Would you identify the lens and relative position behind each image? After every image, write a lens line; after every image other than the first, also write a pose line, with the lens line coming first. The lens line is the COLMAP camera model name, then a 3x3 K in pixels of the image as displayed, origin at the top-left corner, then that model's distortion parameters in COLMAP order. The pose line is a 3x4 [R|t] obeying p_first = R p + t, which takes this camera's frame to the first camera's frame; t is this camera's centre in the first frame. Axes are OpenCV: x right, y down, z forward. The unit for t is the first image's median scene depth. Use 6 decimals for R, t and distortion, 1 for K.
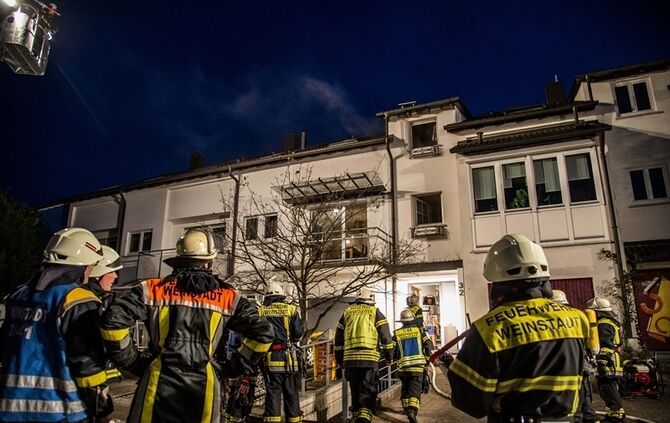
lens RADIAL K [[454.4, 0, 337.3], [0, 454.4, 221.2], [0, 0, 1]] dist [-0.096909, 0.044606]
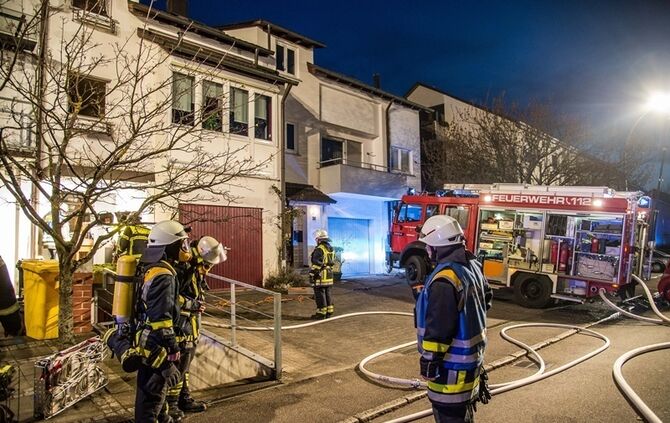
lens RADIAL K [[454.4, 0, 336.5], [0, 454.4, 224.1], [0, 0, 1]] dist [-0.096909, 0.044606]
pose [[0.351711, 0.035125, 0.935449, -0.386309], [-0.225495, 0.973049, 0.048246, 0.058726], [-0.908543, -0.227908, 0.350153, 0.348803]]
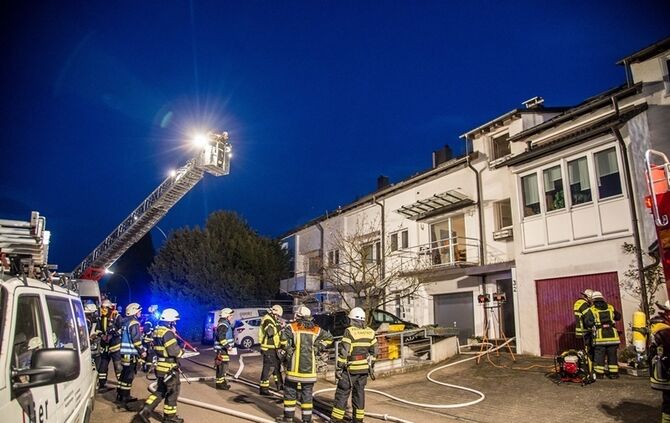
lens RADIAL K [[454.4, 0, 346.0], [0, 454.4, 225.3], [0, 0, 1]] dist [-0.096909, 0.044606]
pose [[0.820534, -0.128330, -0.557006, 0.552285], [0.152516, 0.988296, -0.003022, -0.062467], [0.550875, -0.082473, 0.830503, -0.170019]]
